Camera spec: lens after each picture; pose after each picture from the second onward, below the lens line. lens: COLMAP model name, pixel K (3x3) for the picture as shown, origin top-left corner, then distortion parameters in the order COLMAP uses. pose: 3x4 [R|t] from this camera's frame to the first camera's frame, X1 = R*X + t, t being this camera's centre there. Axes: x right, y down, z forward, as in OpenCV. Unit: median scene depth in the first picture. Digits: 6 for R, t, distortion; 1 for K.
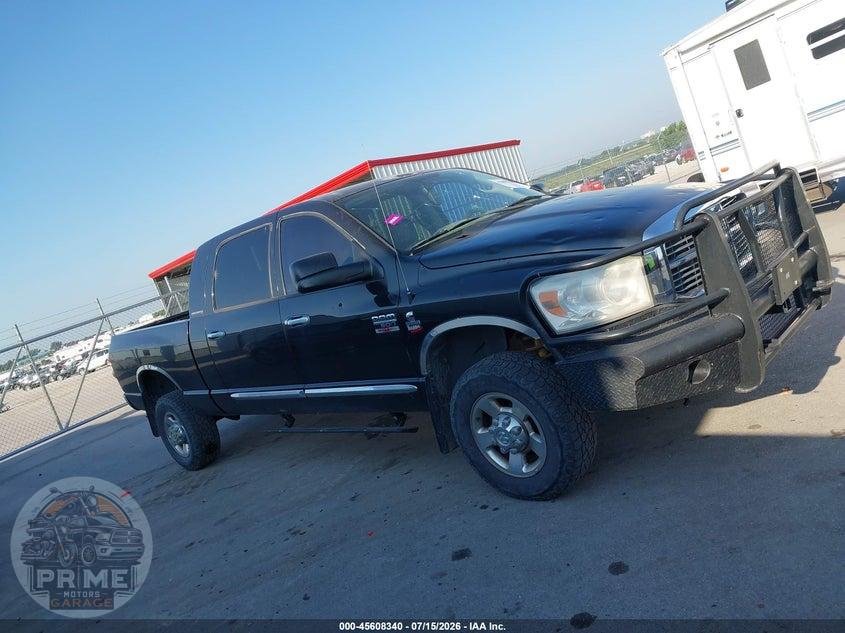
lens RADIAL K [[664.3, 0, 418.7], [0, 664.3, 322.8], [0, 0, 1]] dist [0.032651, -0.040159]
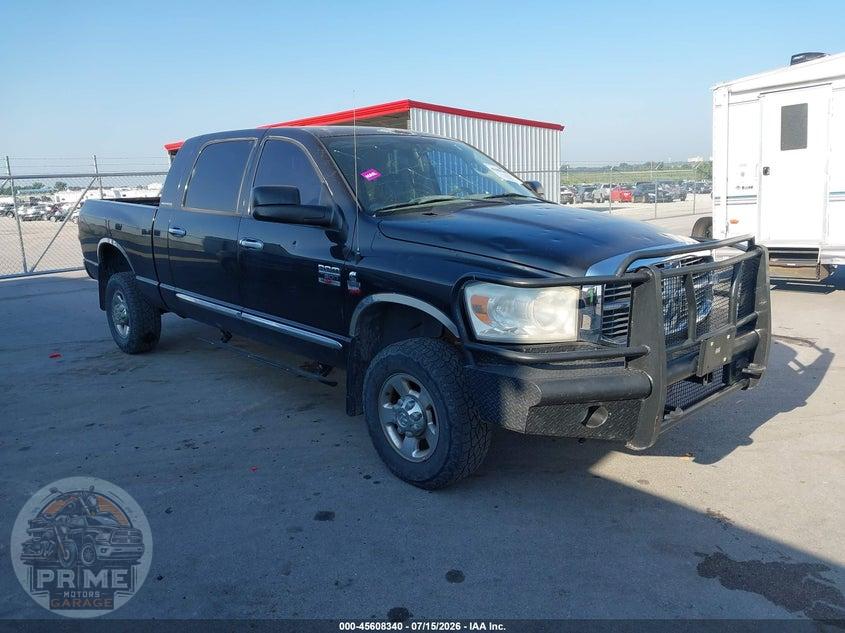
lens RADIAL K [[664.3, 0, 415.8], [0, 664.3, 316.5], [0, 0, 1]] dist [0.032651, -0.040159]
pose [[0.954930, 0.296335, 0.017145, 0.073962], [-0.296820, 0.952825, 0.063419, -0.040636], [0.002458, -0.065650, 0.997840, 0.003867]]
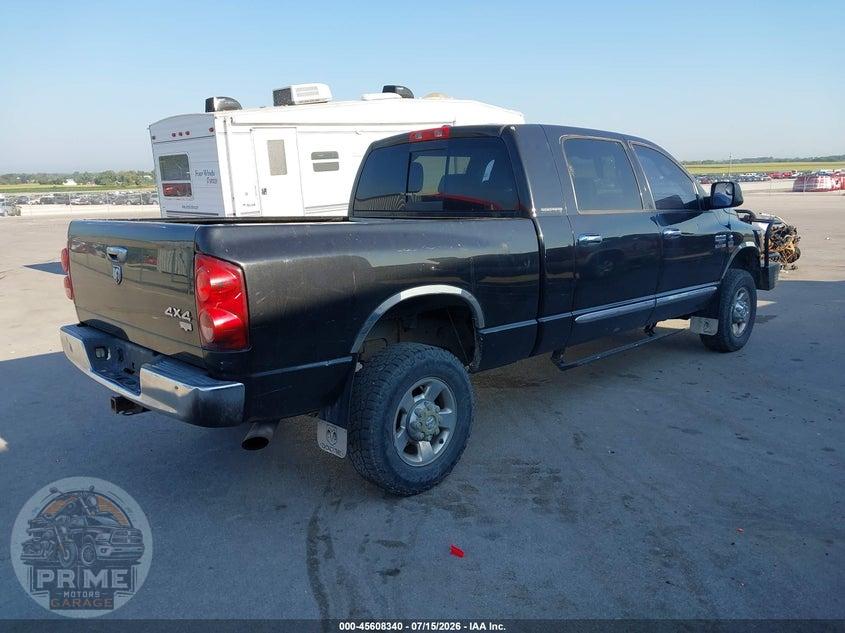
lens RADIAL K [[664.3, 0, 424.2], [0, 664.3, 320.1], [0, 0, 1]] dist [0.032651, -0.040159]
pose [[0.034666, 0.123818, 0.991699, -1.526923], [0.157191, 0.979269, -0.127761, 0.259411], [-0.986960, 0.160315, 0.014484, 1.645328]]
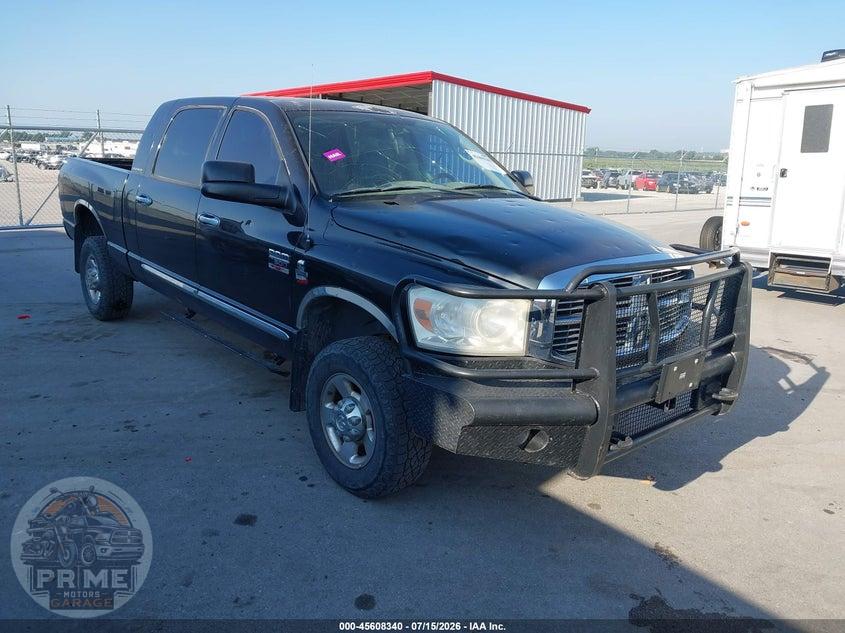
lens RADIAL K [[664.3, 0, 416.6], [0, 664.3, 320.8], [0, 0, 1]] dist [0.032651, -0.040159]
pose [[0.931901, 0.362533, 0.011401, 0.146790], [-0.361424, 0.925484, 0.113367, -0.095074], [0.030548, -0.109767, 0.993488, 0.071543]]
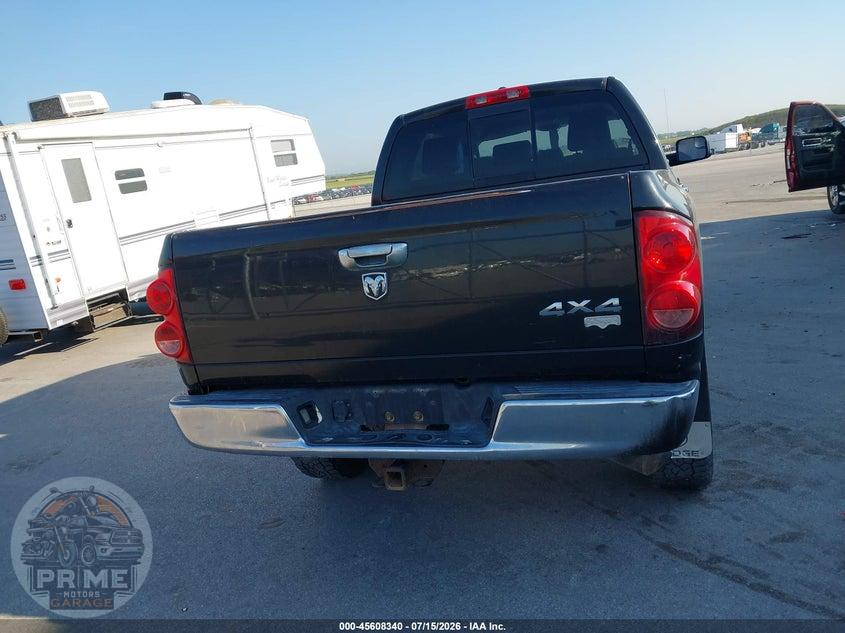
lens RADIAL K [[664.3, 0, 421.4], [0, 664.3, 315.2], [0, 0, 1]] dist [0.032651, -0.040159]
pose [[-0.355843, 0.191141, 0.914790, -1.230802], [0.386379, 0.921373, -0.042220, 0.094576], [-0.850933, 0.338432, -0.401717, 2.243228]]
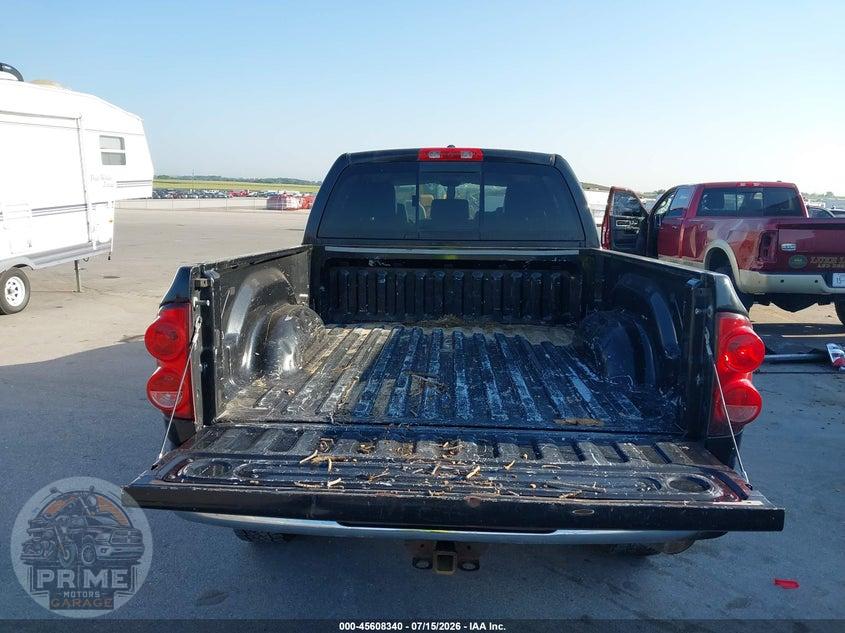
lens RADIAL K [[664.3, 0, 422.2], [0, 664.3, 314.3], [0, 0, 1]] dist [0.032651, -0.040159]
pose [[-0.637722, 0.181386, 0.748605, -1.096476], [0.302221, 0.952867, 0.026578, -0.019348], [-0.708500, 0.243193, -0.662483, 2.402013]]
